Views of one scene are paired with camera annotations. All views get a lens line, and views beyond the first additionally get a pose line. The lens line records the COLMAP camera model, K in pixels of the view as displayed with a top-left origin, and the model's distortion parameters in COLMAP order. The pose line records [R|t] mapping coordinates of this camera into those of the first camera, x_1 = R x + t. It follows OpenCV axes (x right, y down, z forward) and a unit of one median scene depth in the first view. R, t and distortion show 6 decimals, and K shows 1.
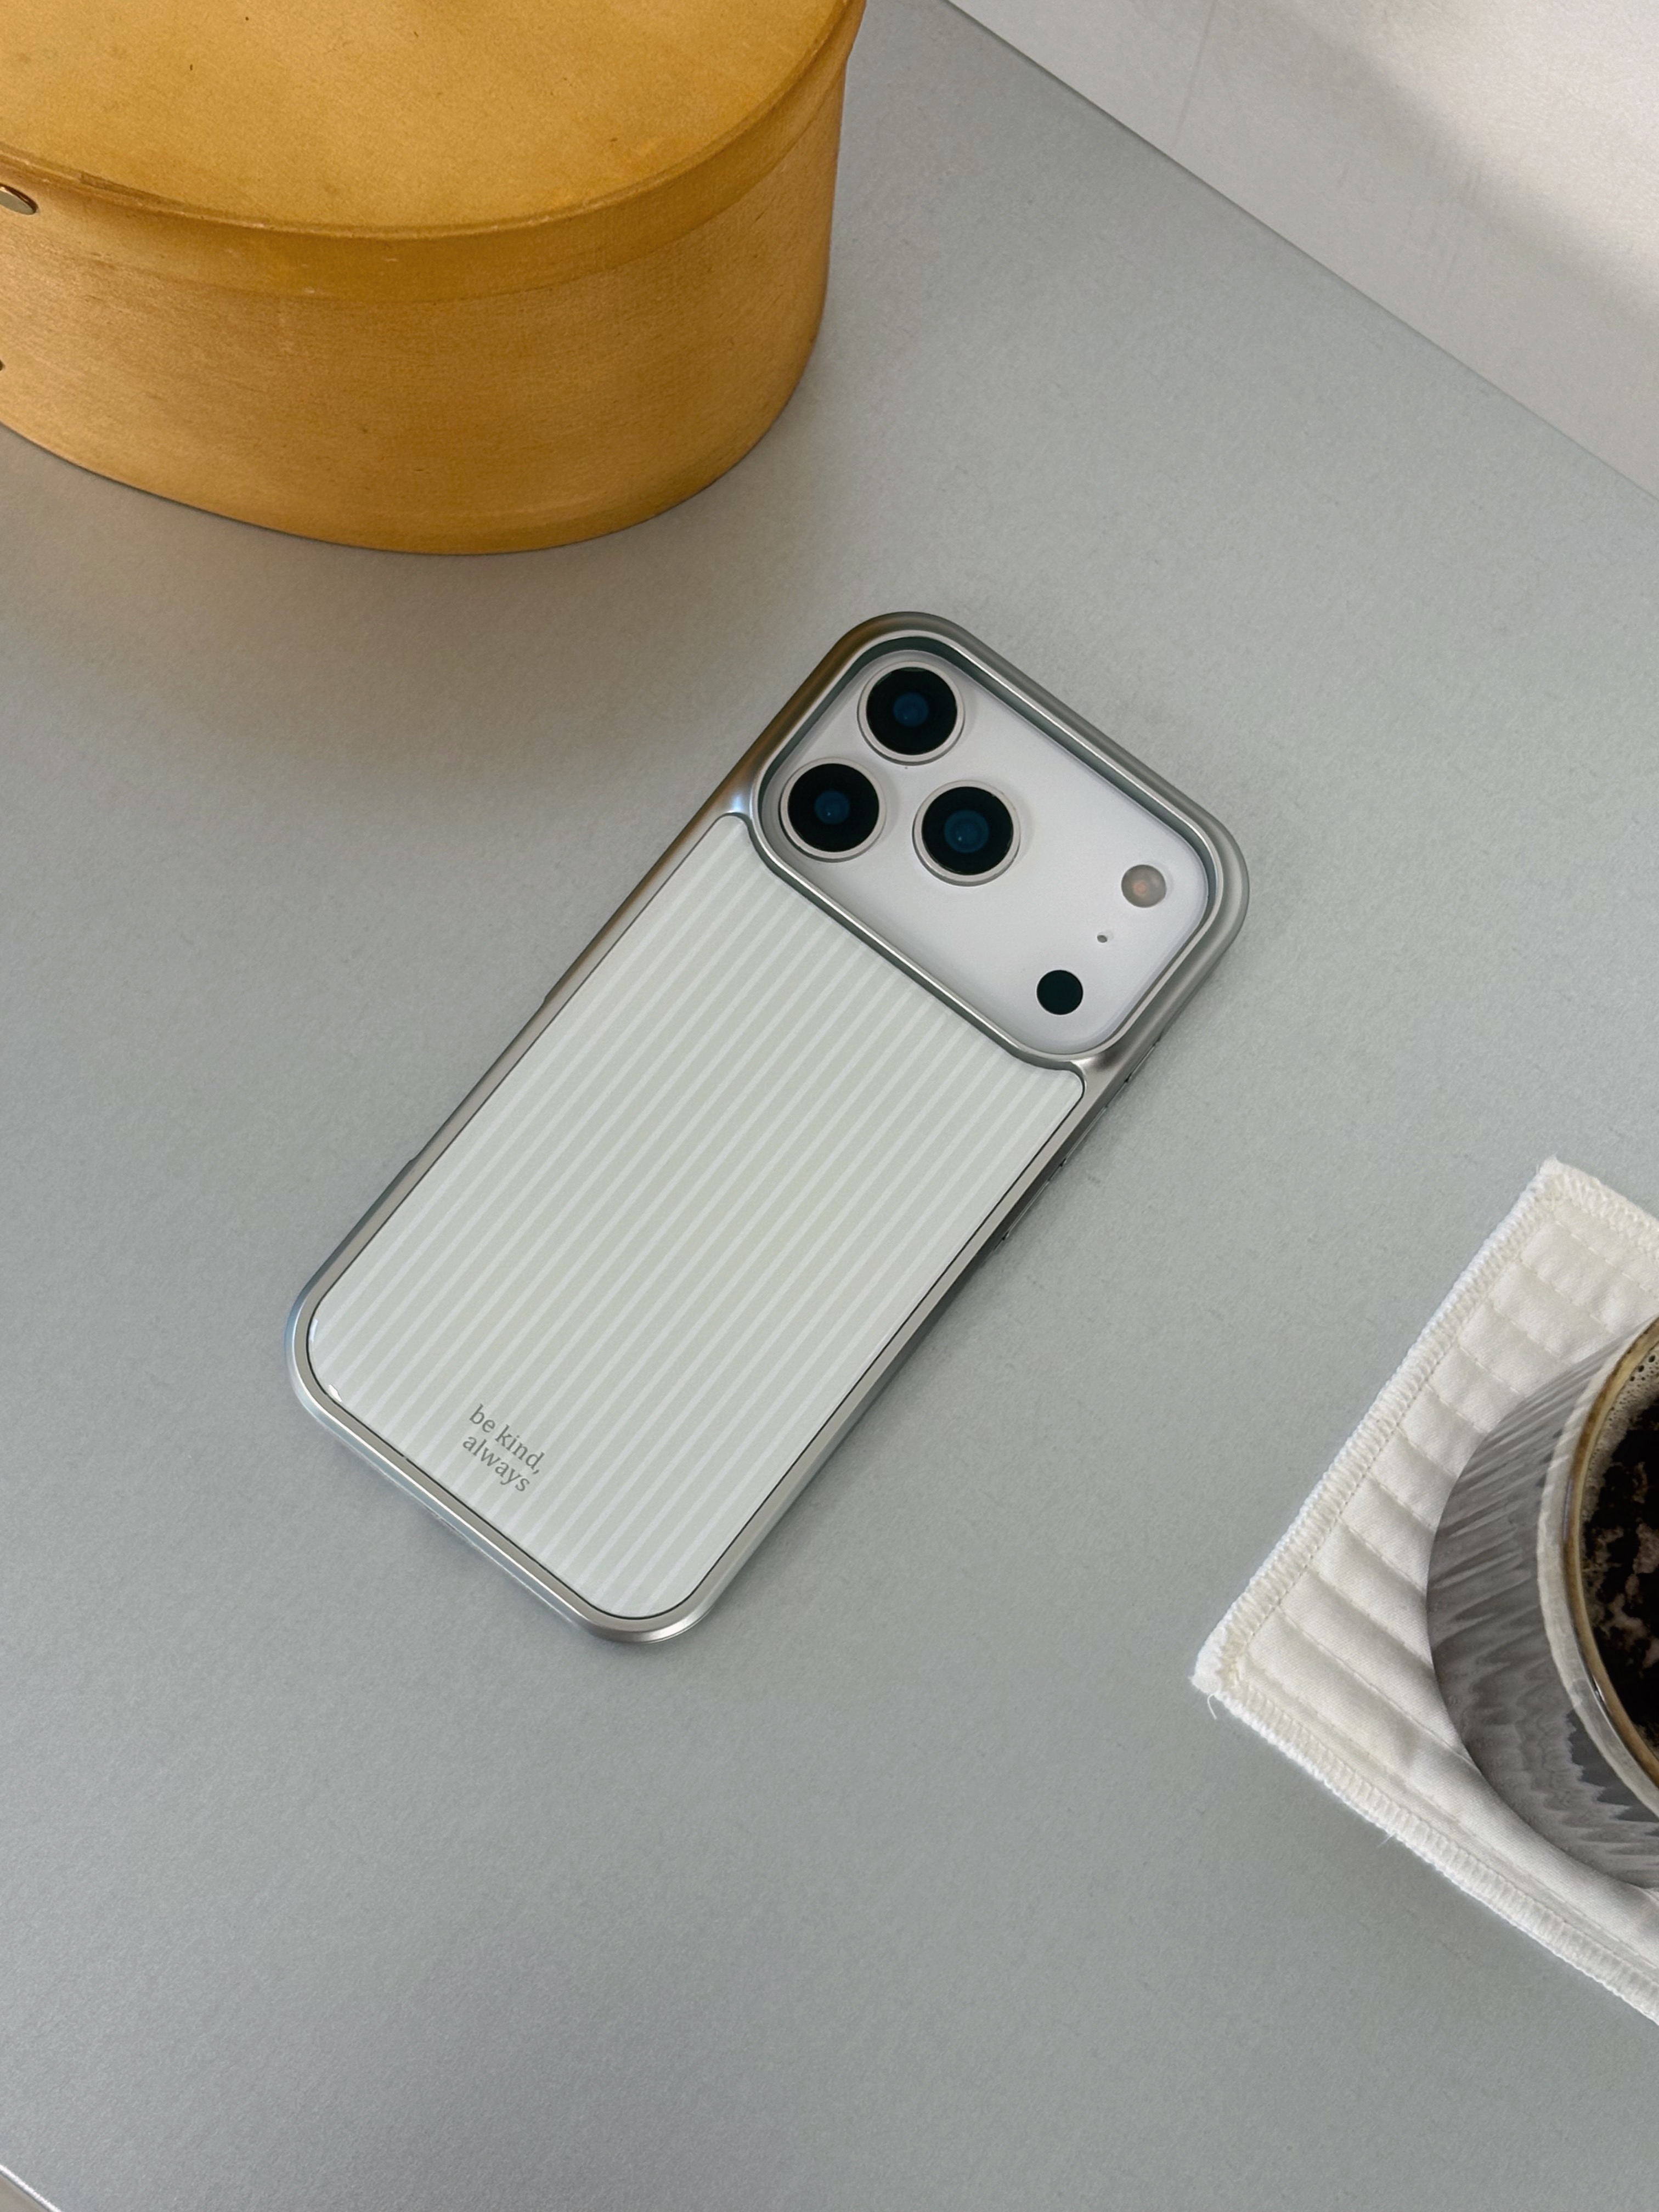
lens RADIAL K [[3861.8, 0, 810.8], [0, 3861.8, 1109.0], [0, 0, 1]] dist [0.227772, -1.145698]
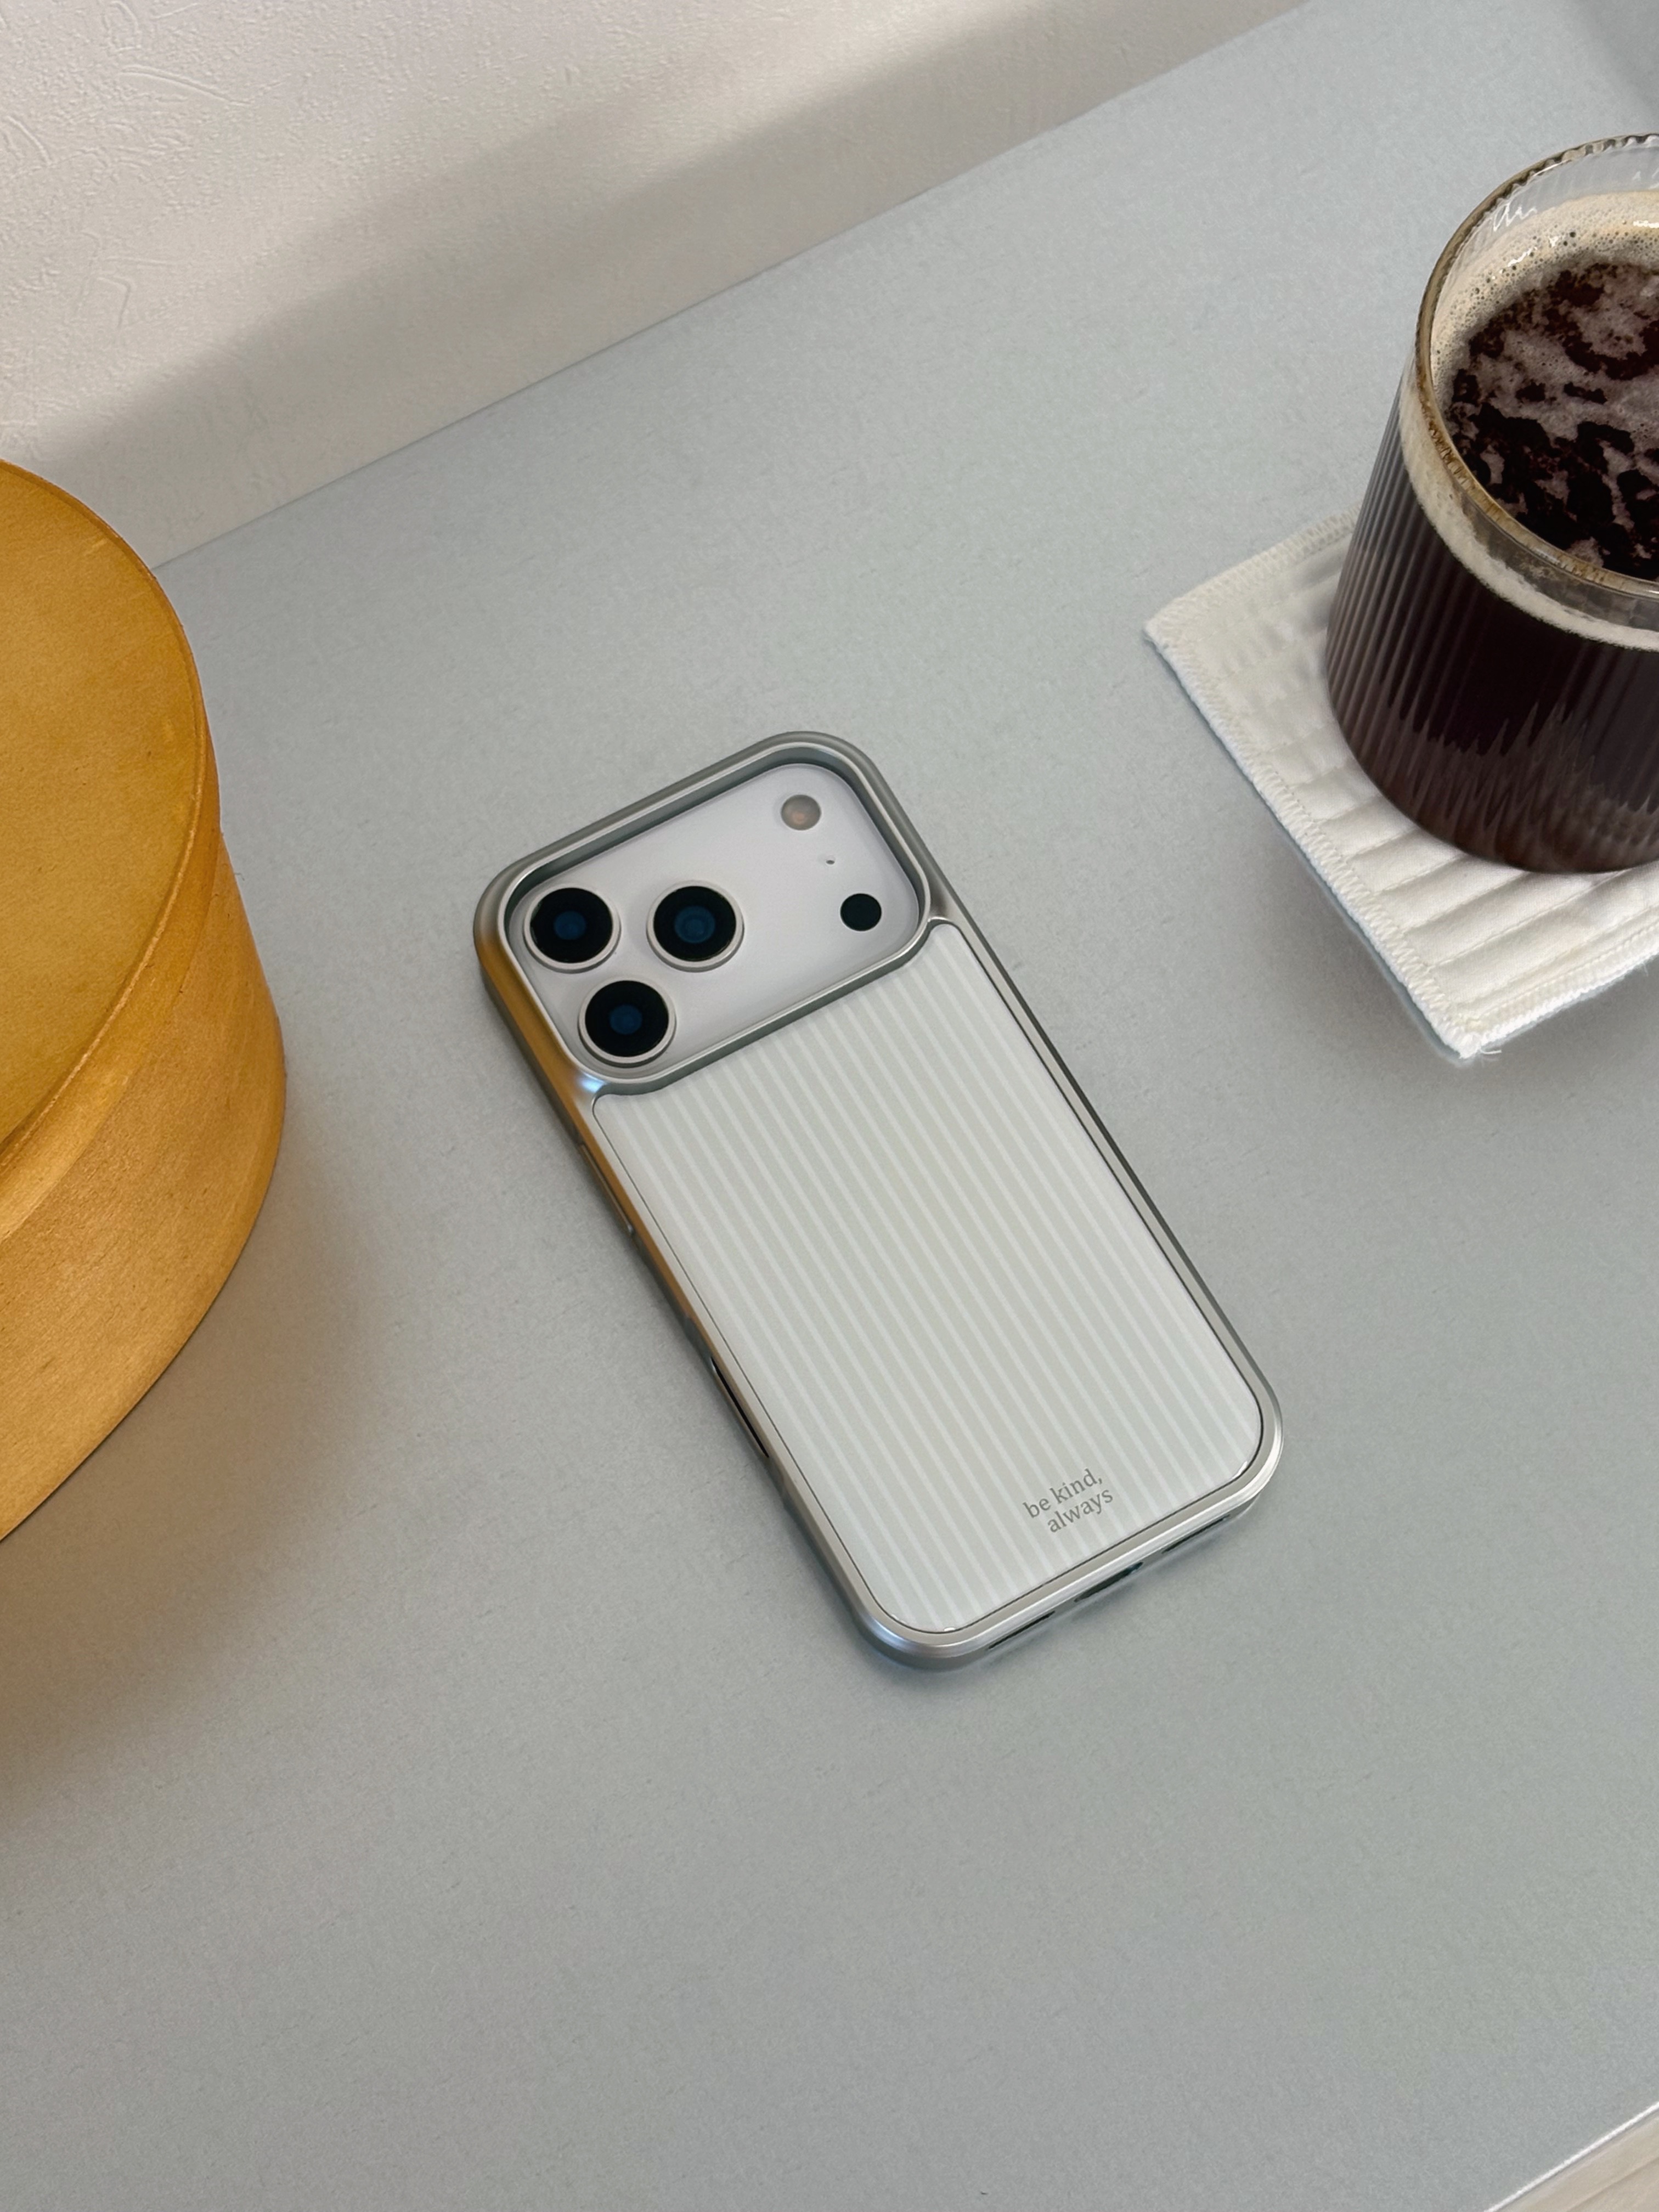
lens RADIAL K [[3861.8, 0, 810.8], [0, 3861.8, 1109.0], [0, 0, 1]] dist [0.227772, -1.145698]
pose [[0.387833, -0.865782, 0.316240, -0.350526], [0.902342, 0.426628, 0.061374, -0.089339], [-0.188053, 0.261554, 0.946692, -0.039122]]
